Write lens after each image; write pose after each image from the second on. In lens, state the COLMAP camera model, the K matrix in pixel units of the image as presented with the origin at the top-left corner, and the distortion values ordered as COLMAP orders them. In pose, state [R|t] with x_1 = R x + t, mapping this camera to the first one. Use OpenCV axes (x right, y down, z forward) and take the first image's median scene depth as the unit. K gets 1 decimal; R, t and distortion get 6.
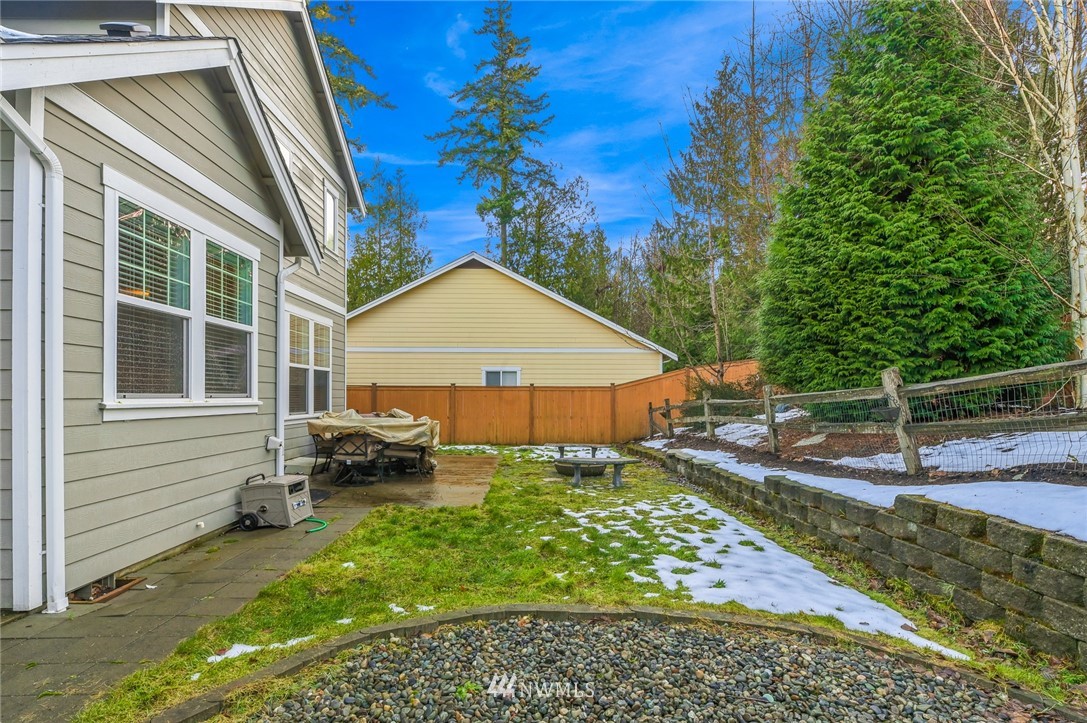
lens RADIAL K [[546.6, 0, 545.5], [0, 546.6, 395.9], [0, 0, 1]] dist [0.001503, -0.000004]
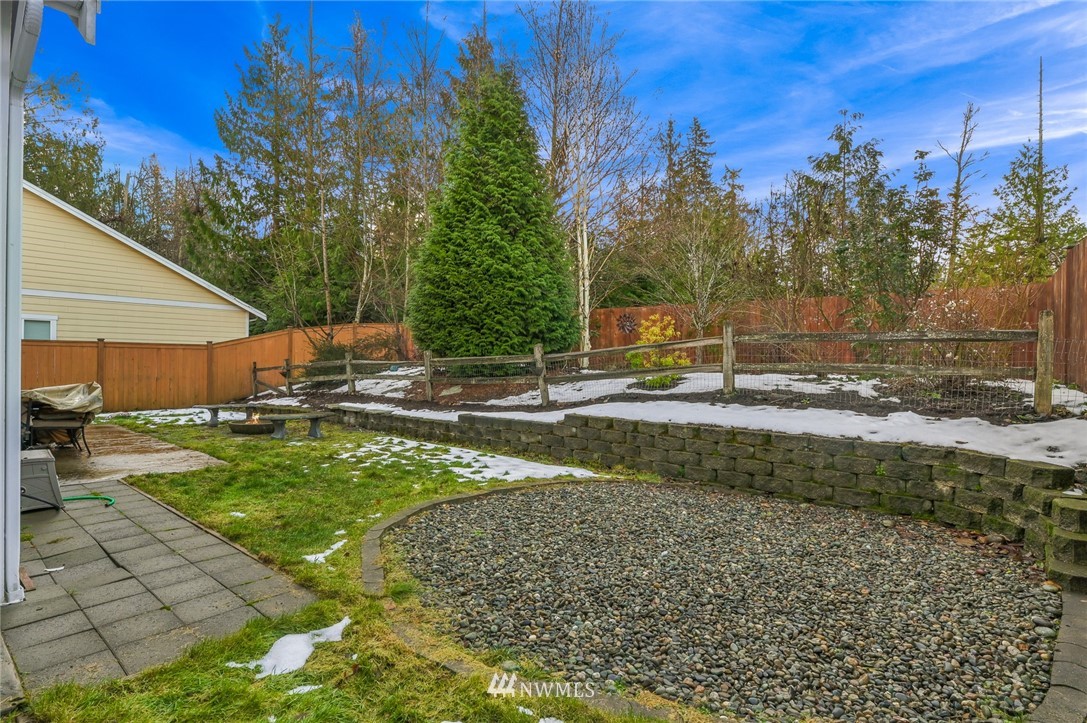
lens RADIAL K [[537.5, 0, 539.2], [0, 537.5, 362.4], [0, 0, 1]] dist [0.001215, -0.000648]
pose [[0.667033, 0.005020, 0.745011, -0.455238], [-0.015229, 0.999860, 0.006898, -0.004511], [-0.744872, -0.015947, 0.667016, -0.091193]]
